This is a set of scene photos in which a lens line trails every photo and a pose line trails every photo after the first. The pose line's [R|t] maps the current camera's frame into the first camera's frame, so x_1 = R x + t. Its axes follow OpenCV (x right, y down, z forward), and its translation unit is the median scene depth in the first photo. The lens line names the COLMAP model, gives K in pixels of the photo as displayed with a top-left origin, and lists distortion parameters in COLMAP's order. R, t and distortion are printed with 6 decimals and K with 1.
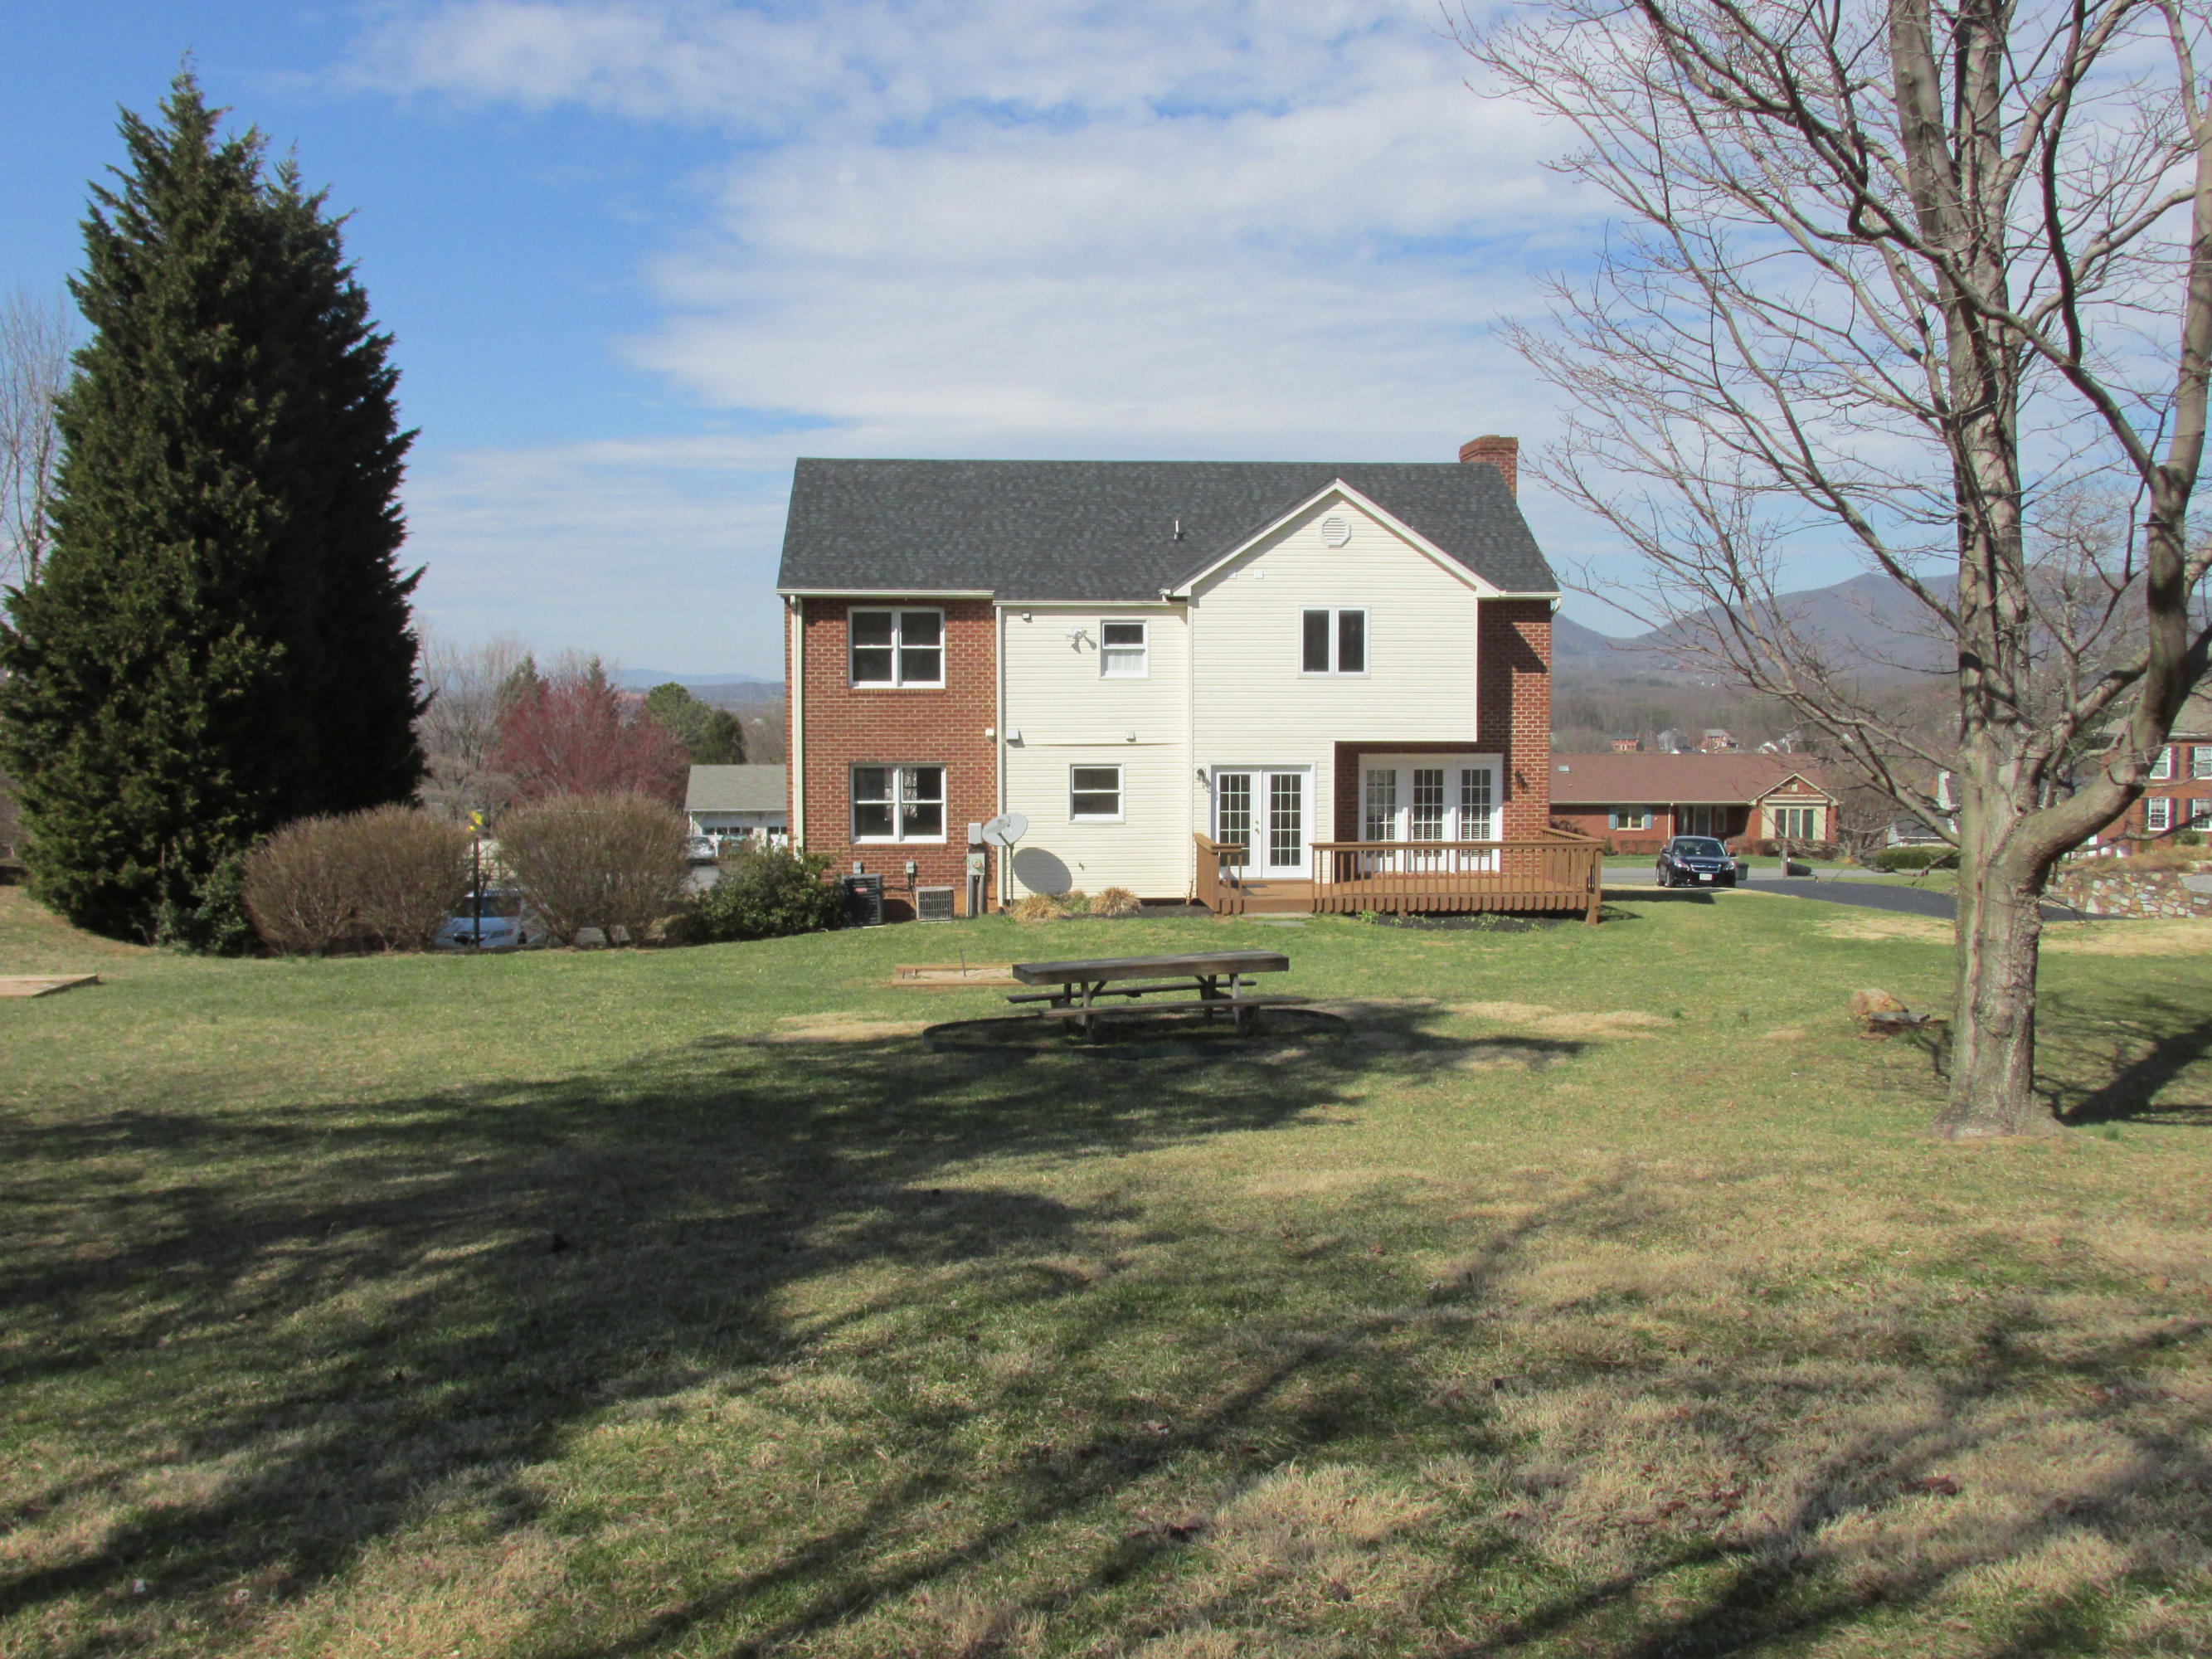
lens RADIAL K [[1772.4, 0, 1106.0], [0, 1772.4, 829.5], [0, 0, 1]] dist [-0.103236, 0.000948]
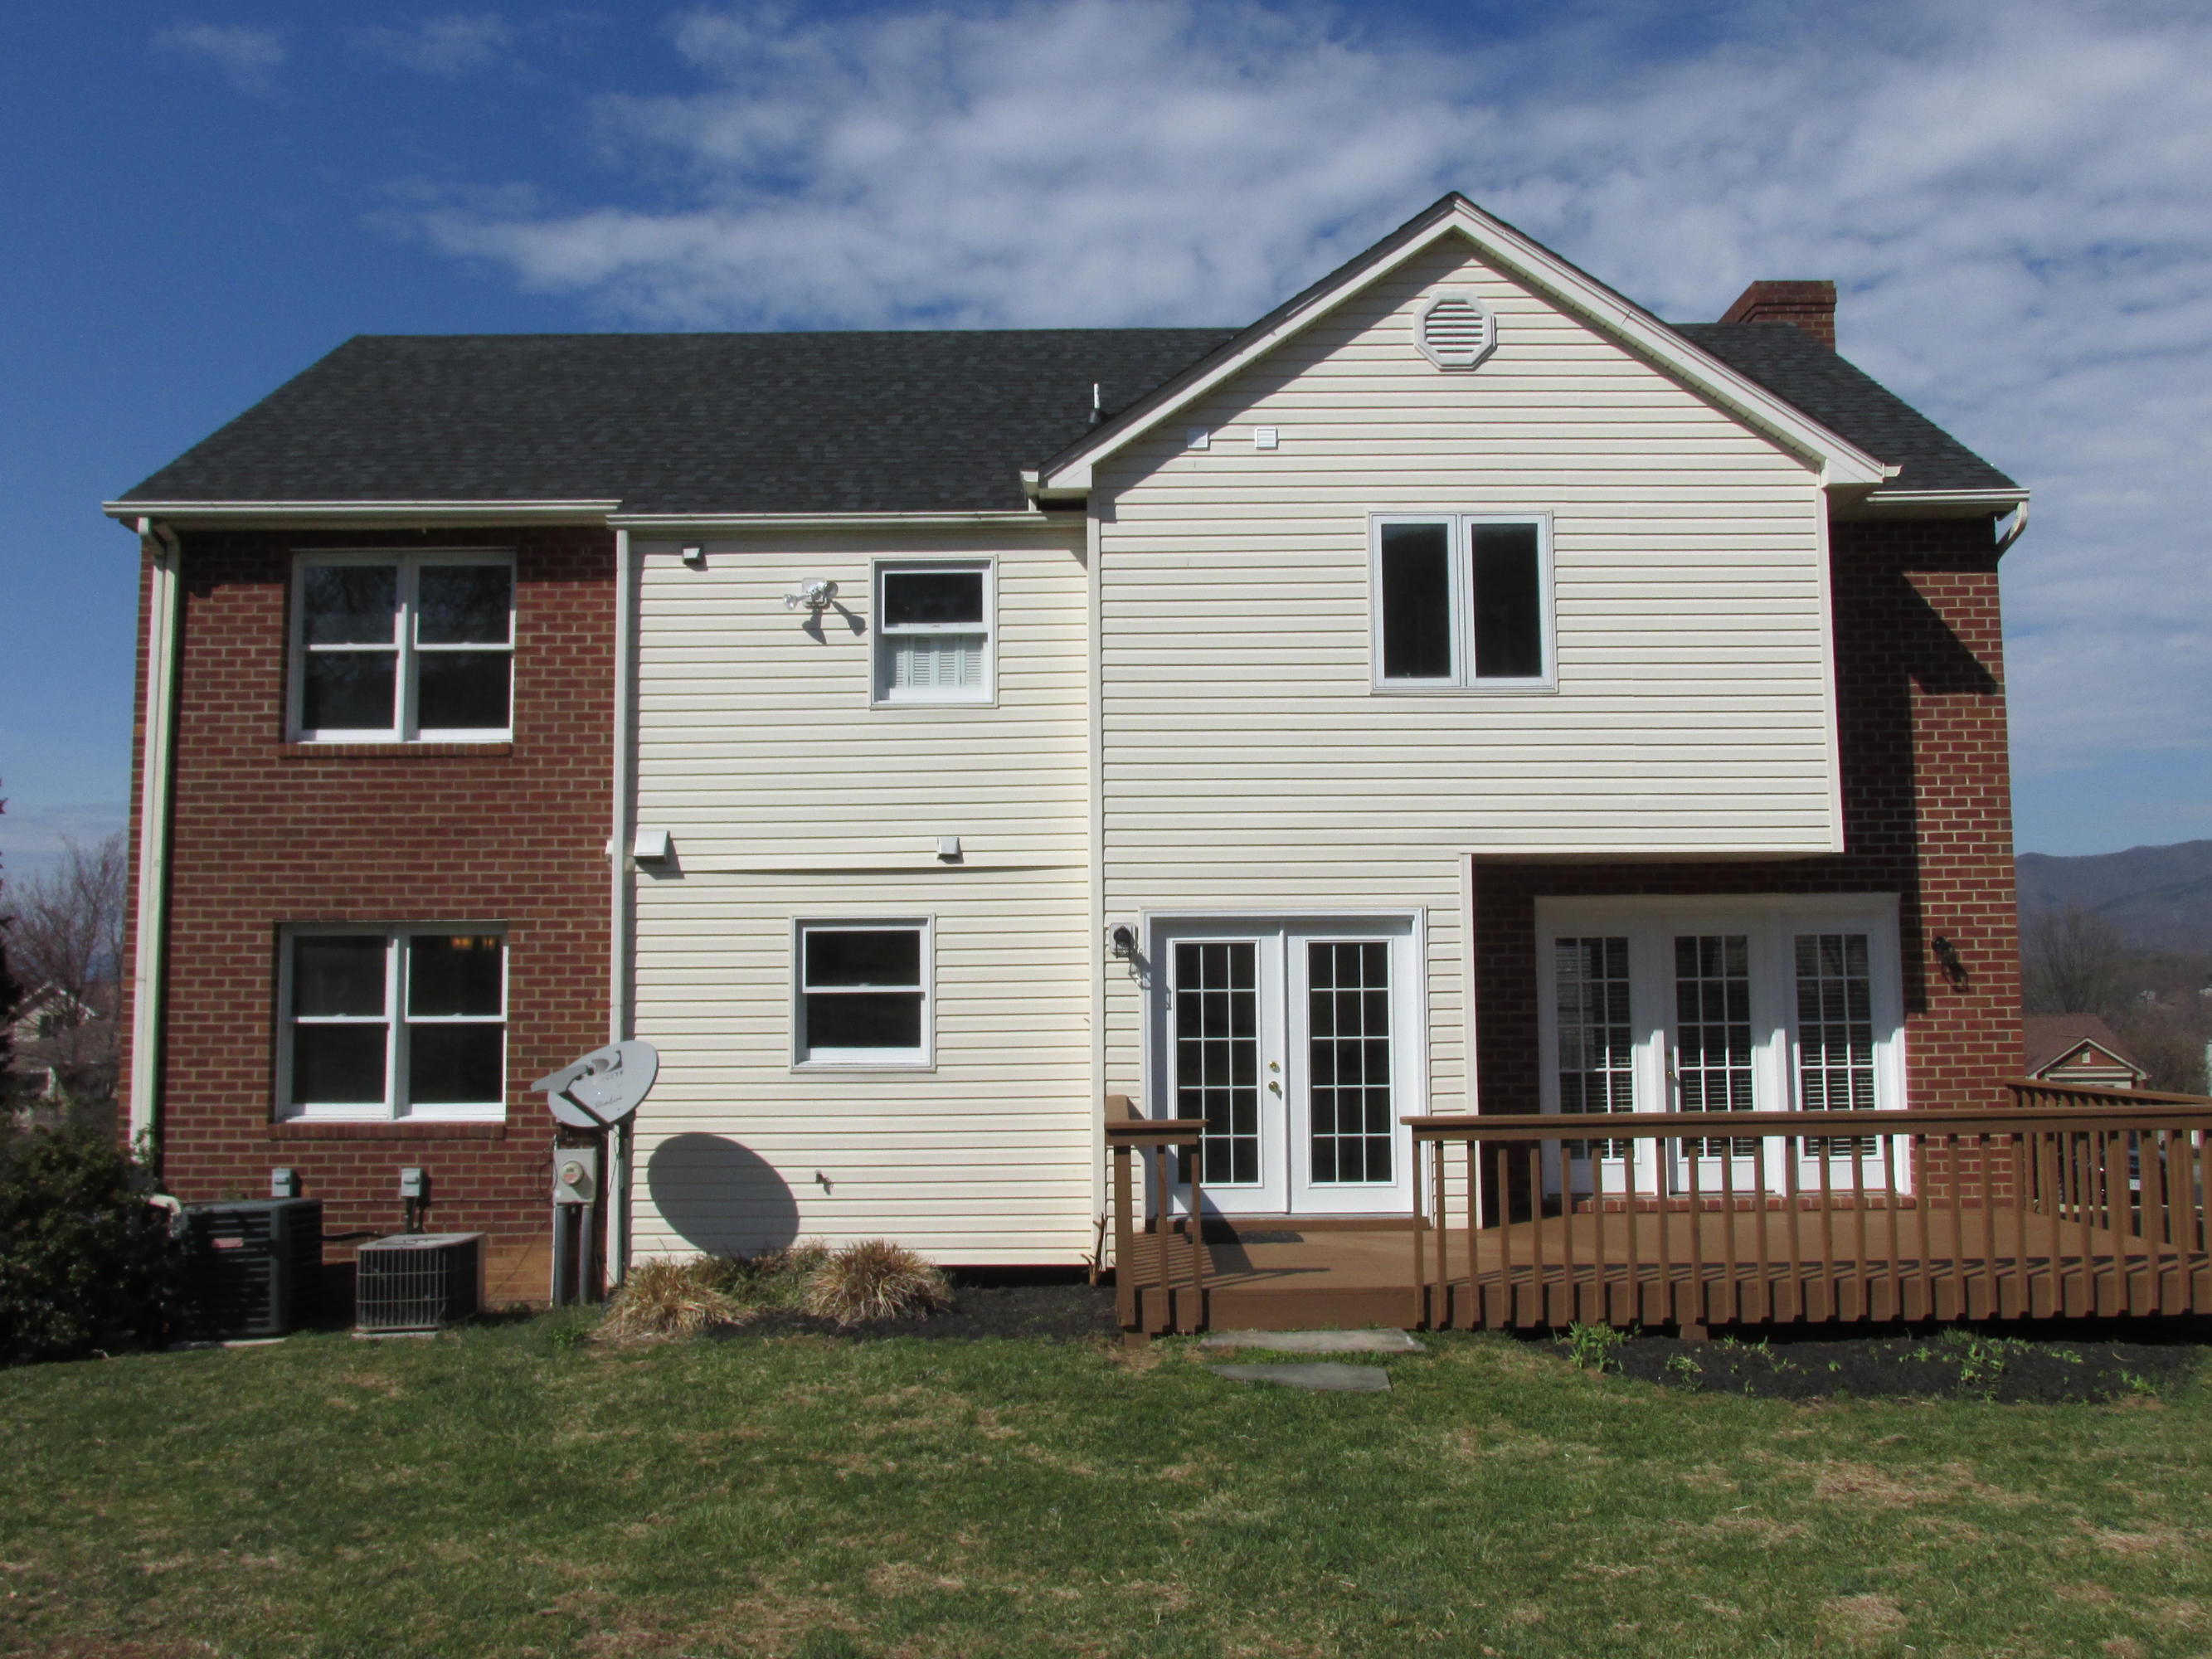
lens RADIAL K [[1821.1, 0, 1106.0], [0, 1821.1, 829.5], [0, 0, 1]] dist [-0.051288, 0.004487]
pose [[0.997218, -0.013279, -0.073344, 0.078472], [0.001409, 0.987185, -0.159574, 0.008046], [0.074523, 0.159027, 0.984458, 0.600560]]
